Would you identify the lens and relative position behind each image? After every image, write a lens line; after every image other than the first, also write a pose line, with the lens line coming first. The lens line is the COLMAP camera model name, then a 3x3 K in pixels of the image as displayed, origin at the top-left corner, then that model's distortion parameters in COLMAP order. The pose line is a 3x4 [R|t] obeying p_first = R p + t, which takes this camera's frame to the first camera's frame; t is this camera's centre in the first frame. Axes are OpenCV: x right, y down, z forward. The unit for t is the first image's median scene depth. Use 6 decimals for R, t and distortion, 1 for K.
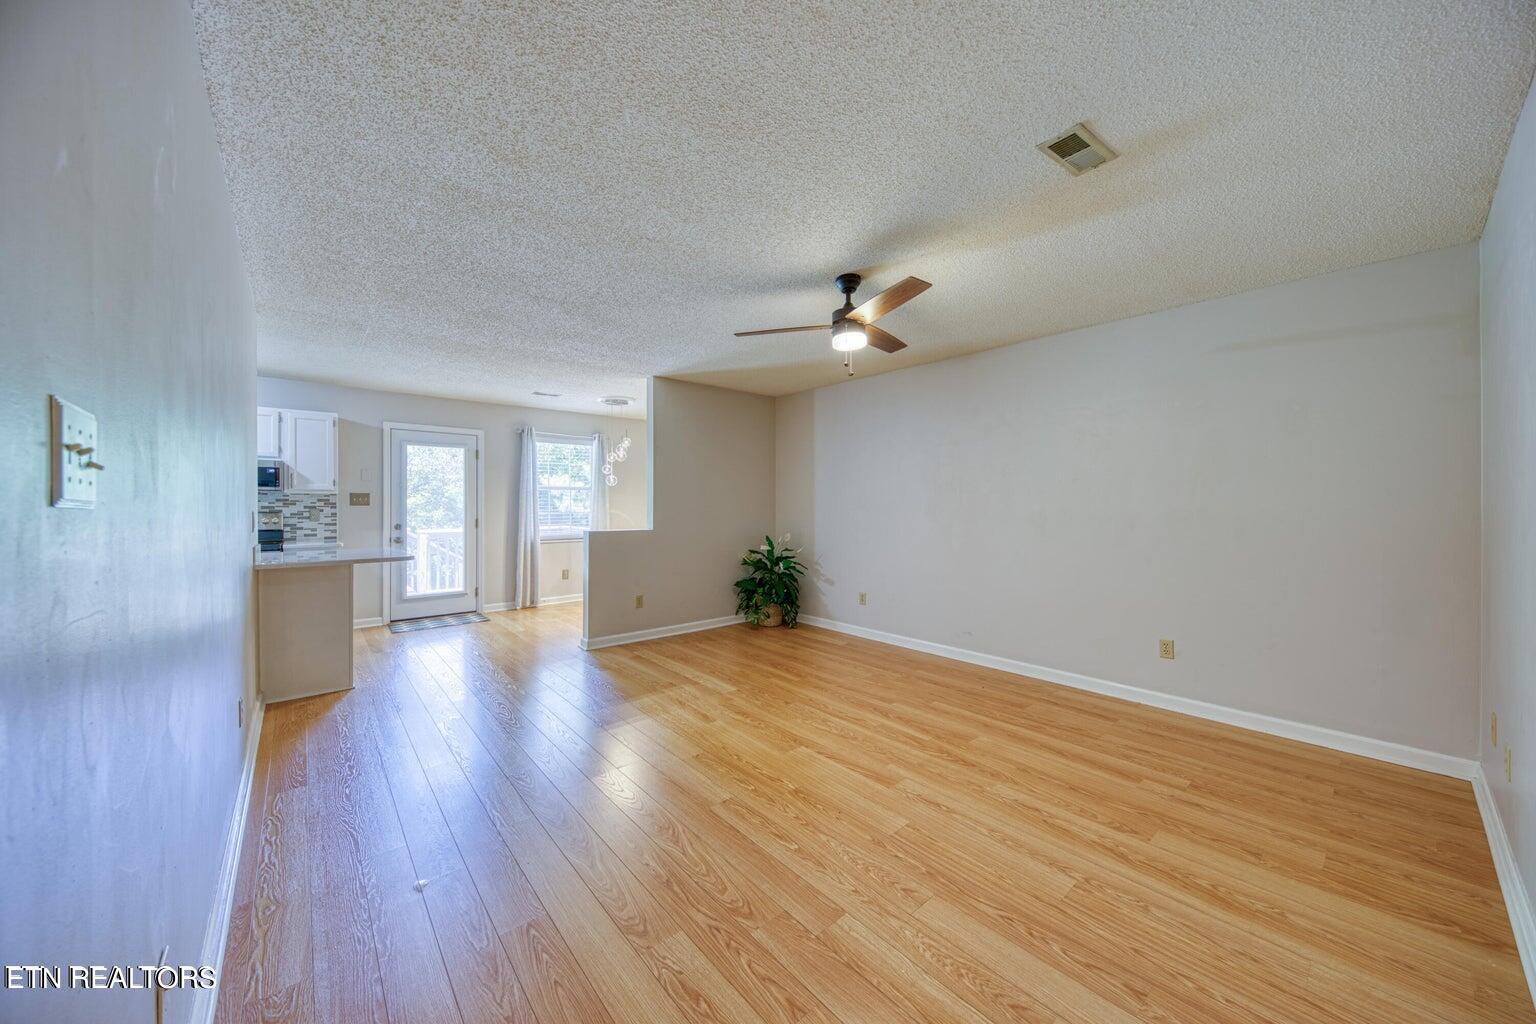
lens RADIAL K [[540.0, 0, 771.0], [0, 540.0, 500.6], [0, 0, 1]] dist [0.000484, -0.000652]
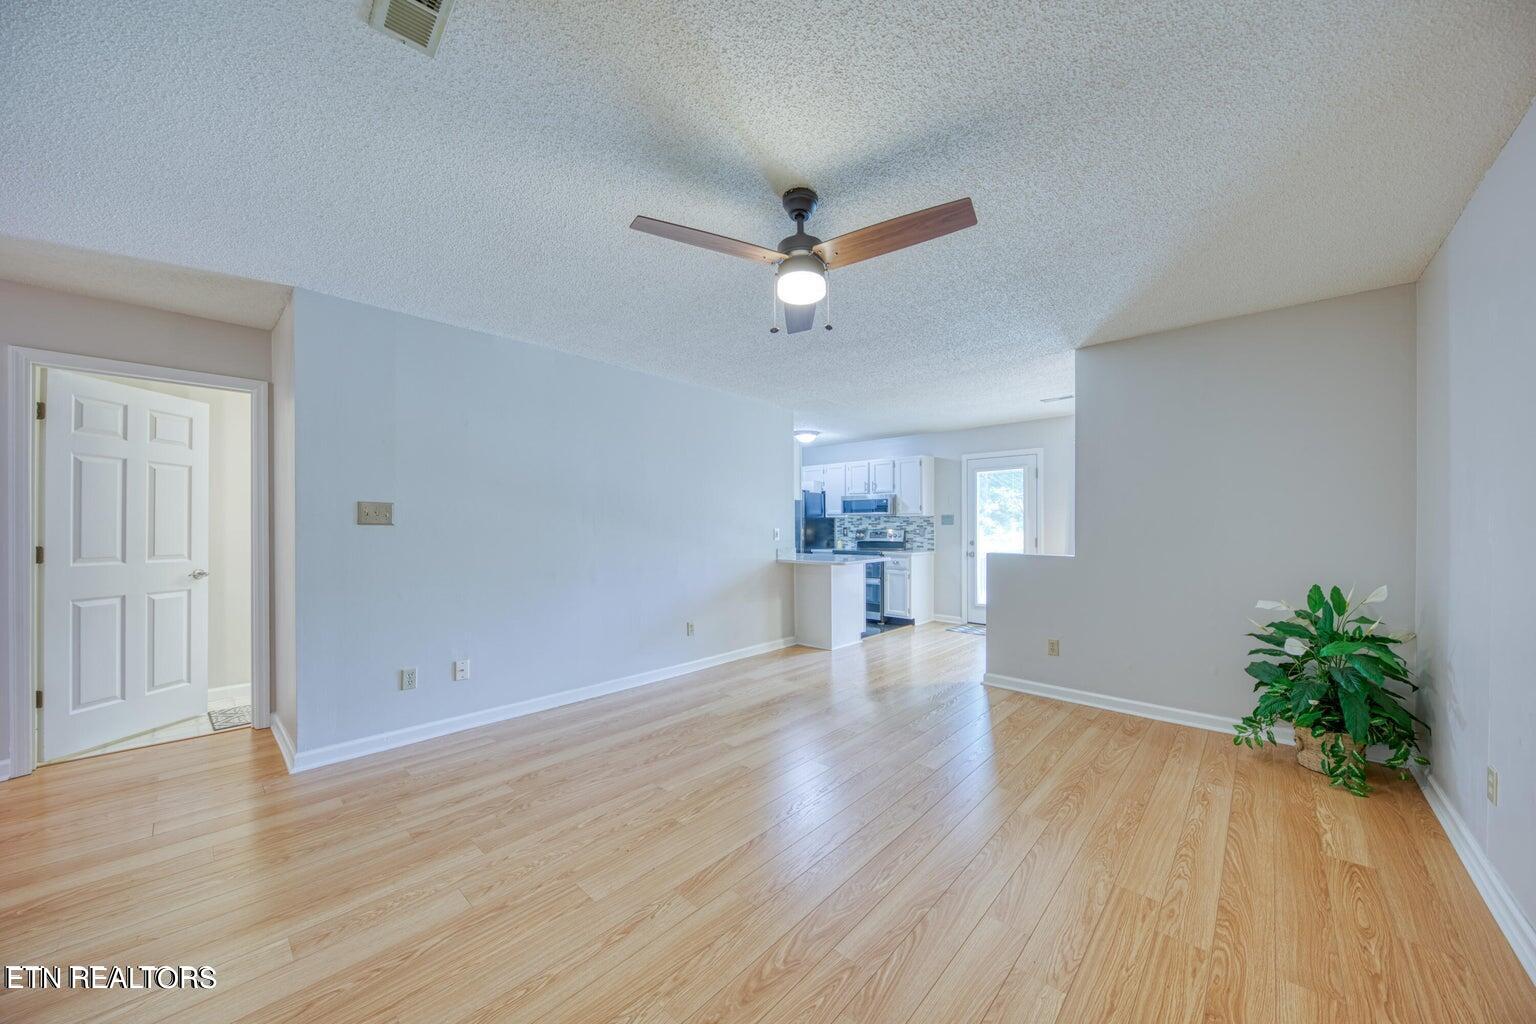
lens RADIAL K [[540.0, 0, 771.5], [0, 540.0, 527.3], [0, 0, 1]] dist [0.000484, -0.000652]
pose [[0.108982, 0.004015, -0.994036, 0.523059], [0.009374, 0.999943, 0.005067, 0.005616], [0.993999, -0.009871, 0.108938, 0.553931]]
